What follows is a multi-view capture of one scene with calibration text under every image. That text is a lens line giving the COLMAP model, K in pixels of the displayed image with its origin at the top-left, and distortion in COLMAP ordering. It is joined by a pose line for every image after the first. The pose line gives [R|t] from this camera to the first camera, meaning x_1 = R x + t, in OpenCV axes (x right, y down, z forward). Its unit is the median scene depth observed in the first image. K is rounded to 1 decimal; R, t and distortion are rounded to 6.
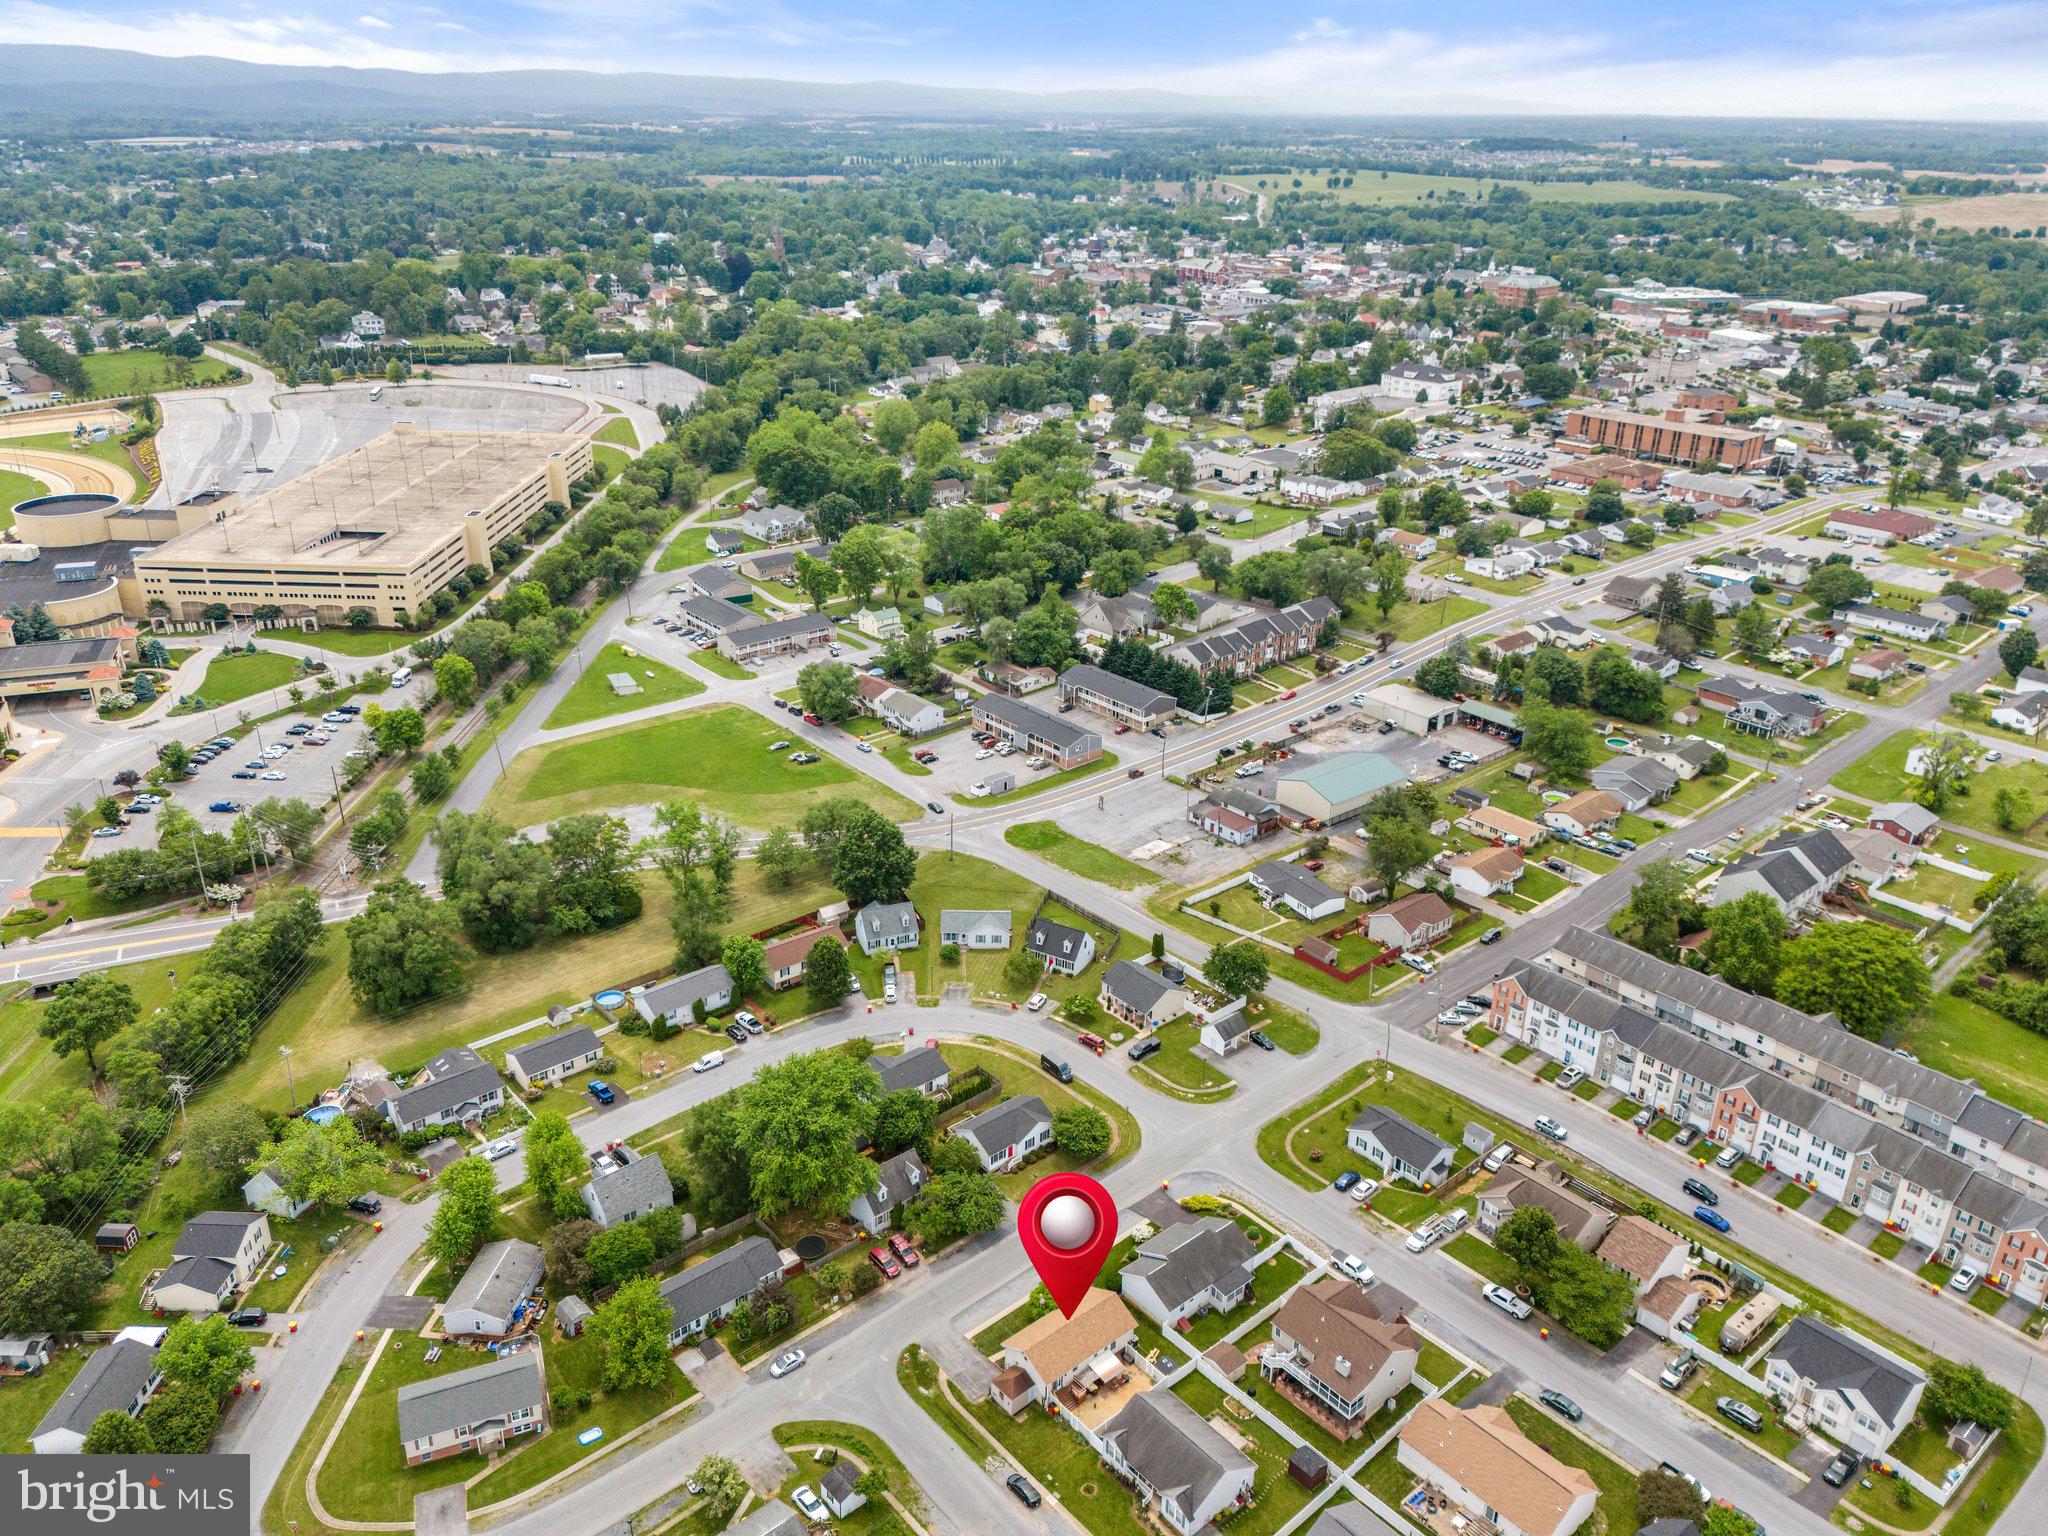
lens RADIAL K [[1477.9, 0, 1017.4], [0, 1477.9, 825.4], [0, 0, 1]] dist [0.104860, -0.108318]
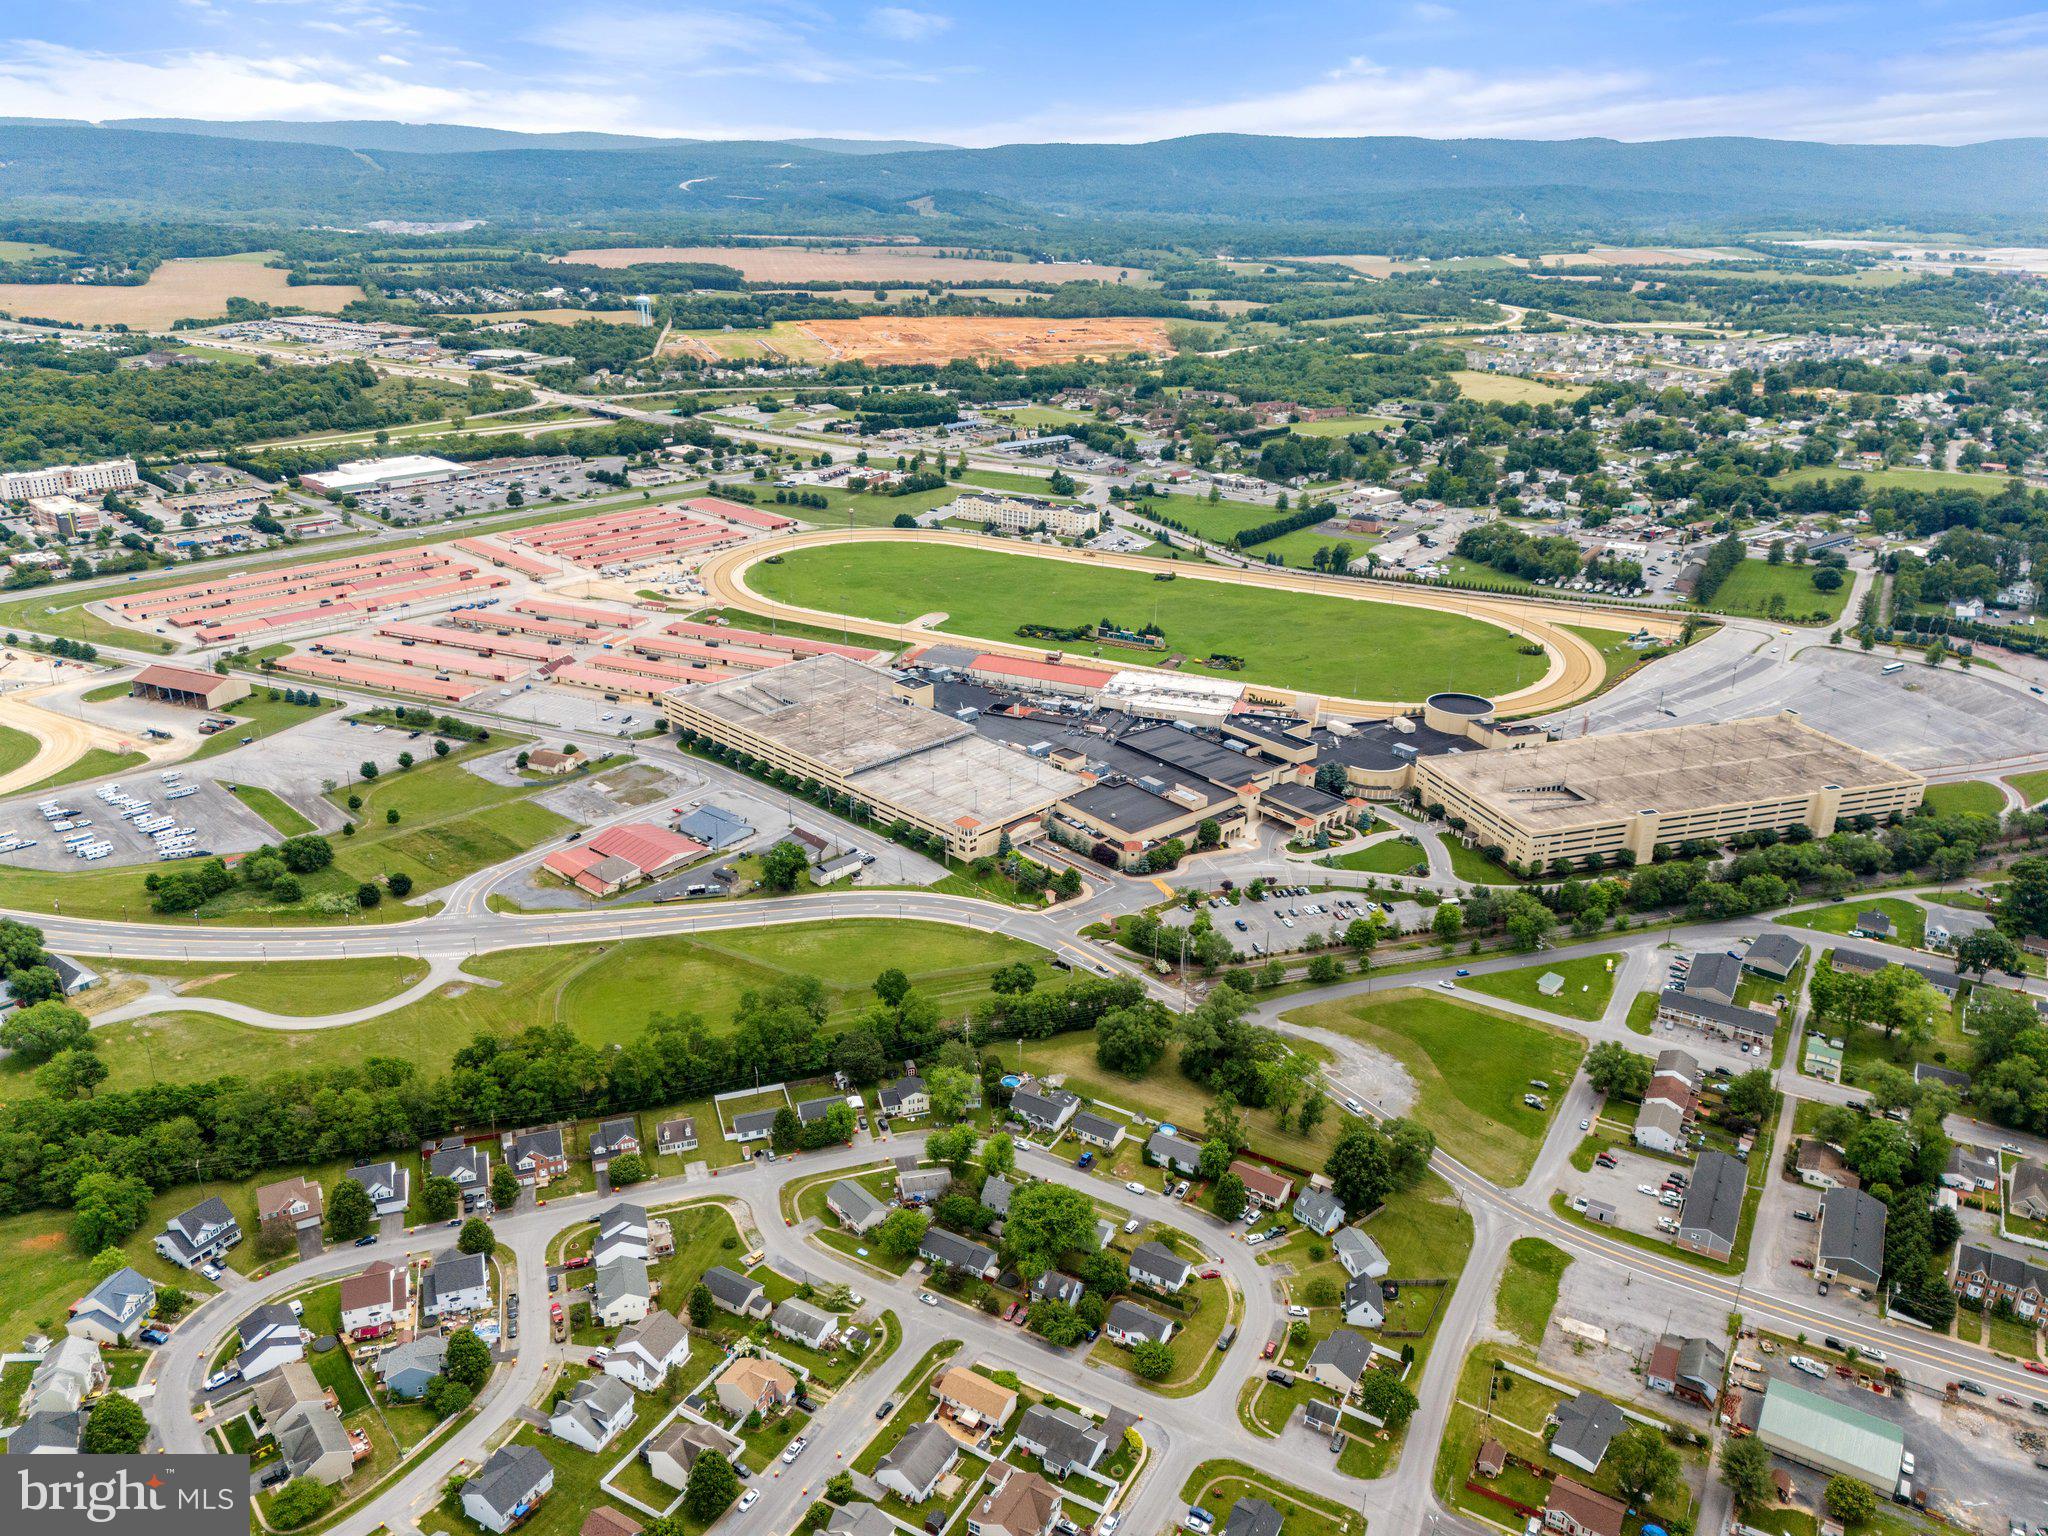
lens RADIAL K [[1502.4, 0, 1024.0], [0, 1502.4, 768.0], [0, 0, 1]] dist [0.068975, -0.062616]
pose [[0.343110, 0.353388, -0.870283, 0.662725], [-0.427152, 0.883883, 0.190505, -0.328701], [0.836551, 0.306379, 0.454219, 0.009171]]
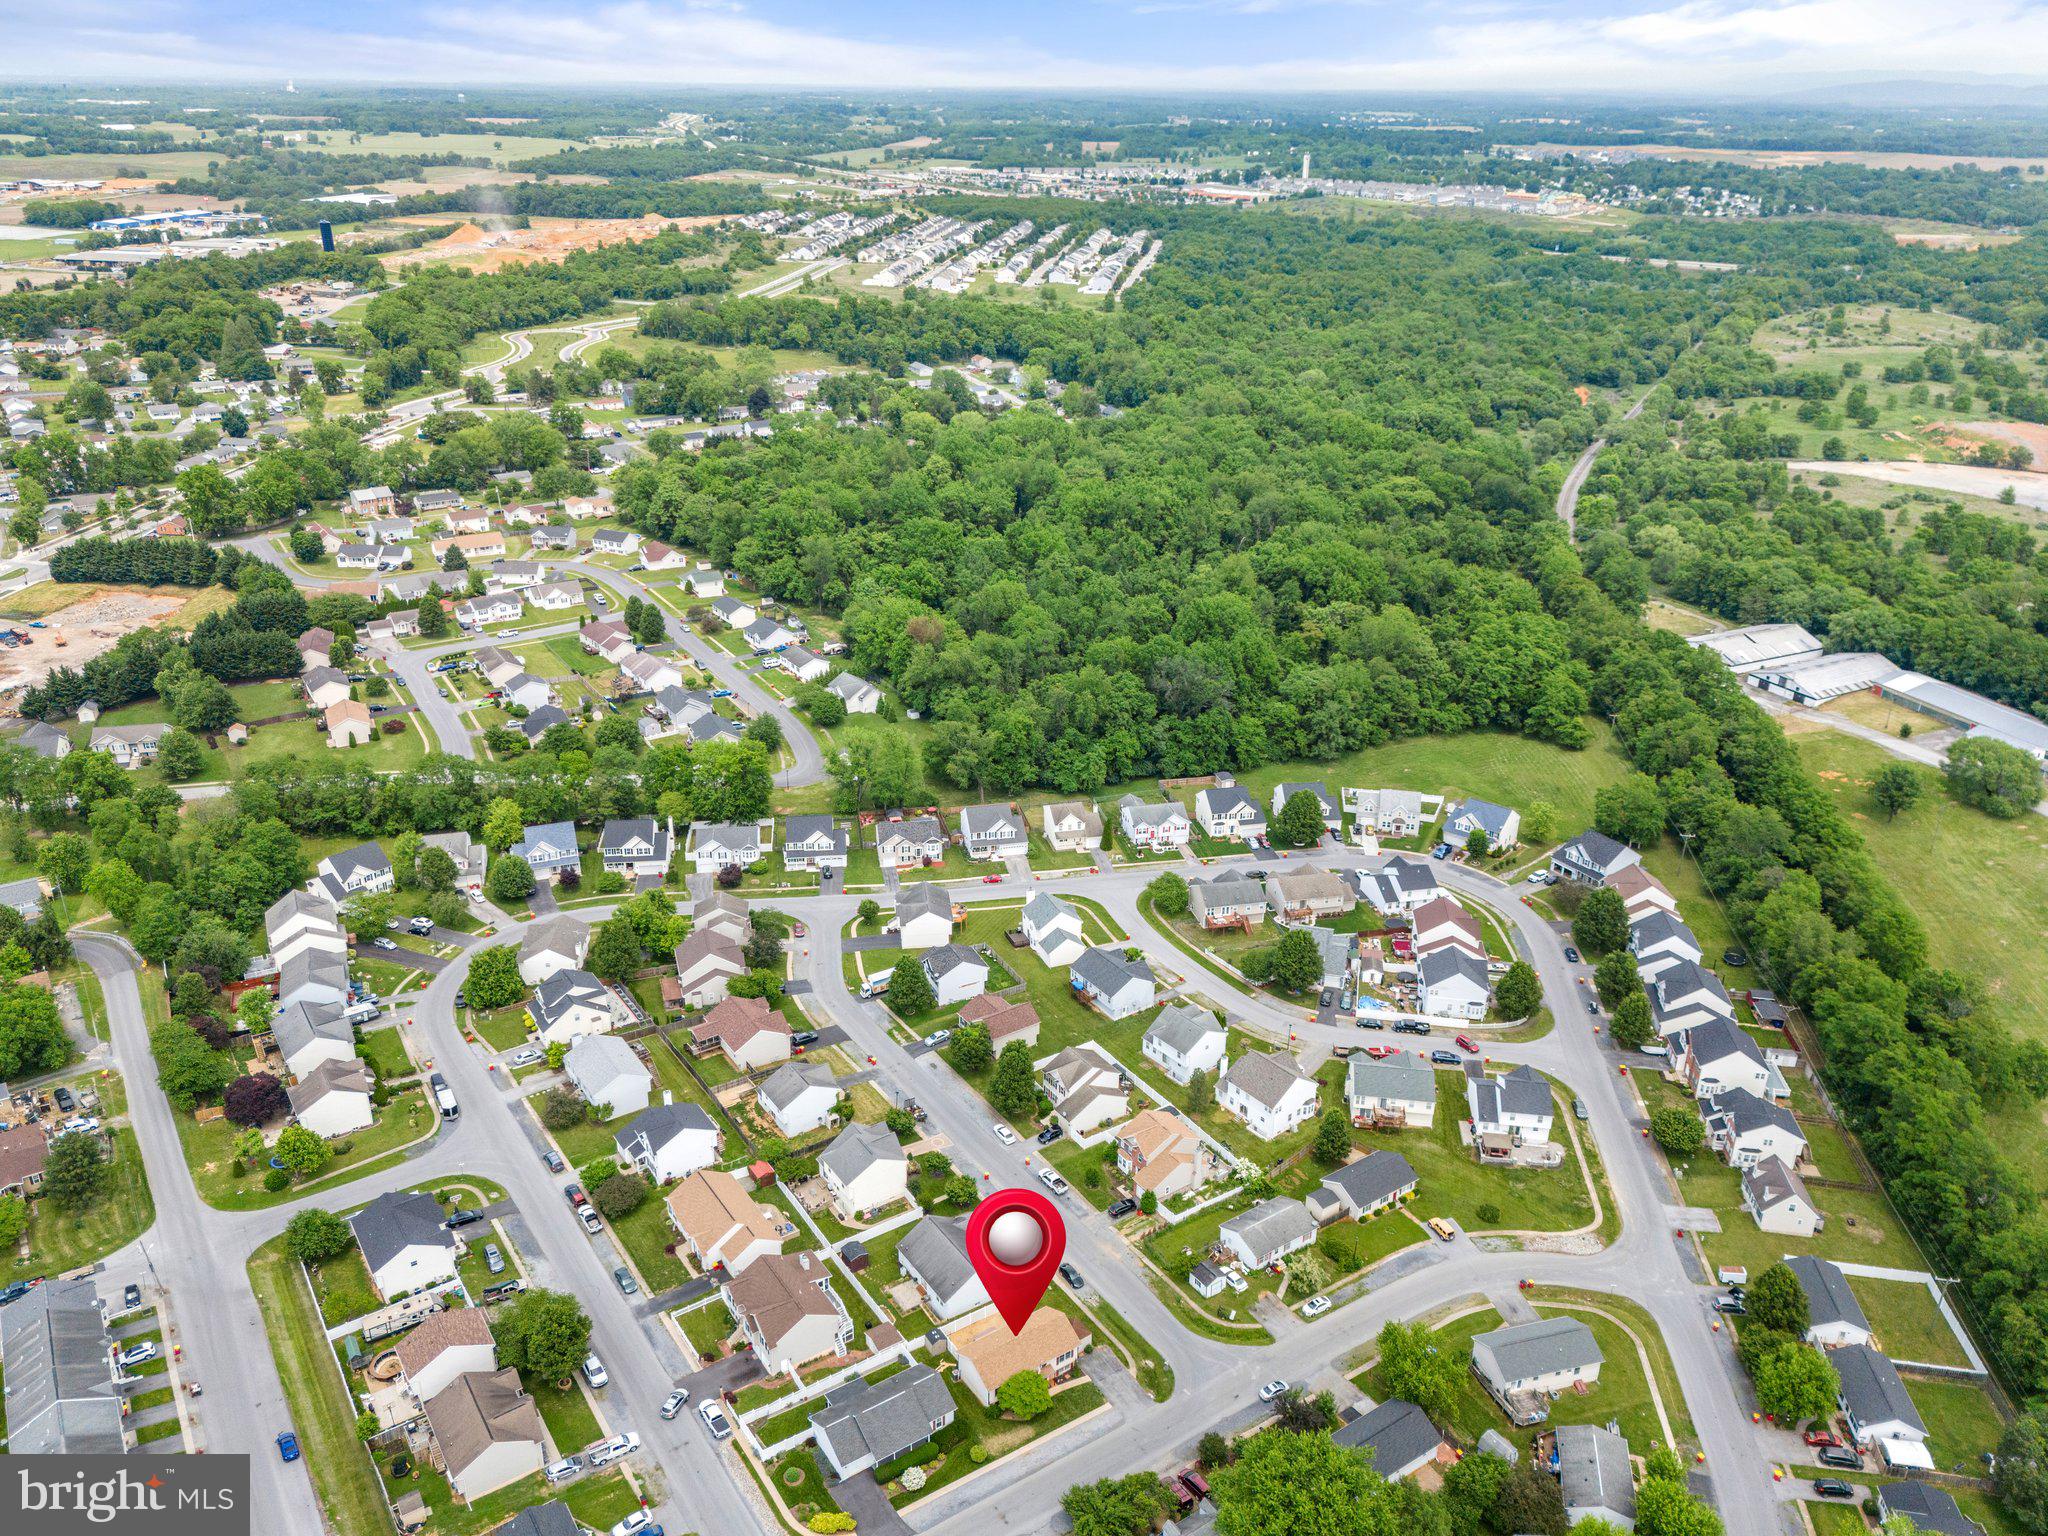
lens RADIAL K [[1502.4, 0, 1024.0], [0, 1502.4, 768.0], [0, 0, 1]] dist [0.068975, -0.062616]
pose [[-0.993245, -0.056531, 0.101339, -0.029125], [0.039712, 0.654983, 0.754600, -0.391750], [-0.109033, 0.753526, -0.648313, 0.697252]]
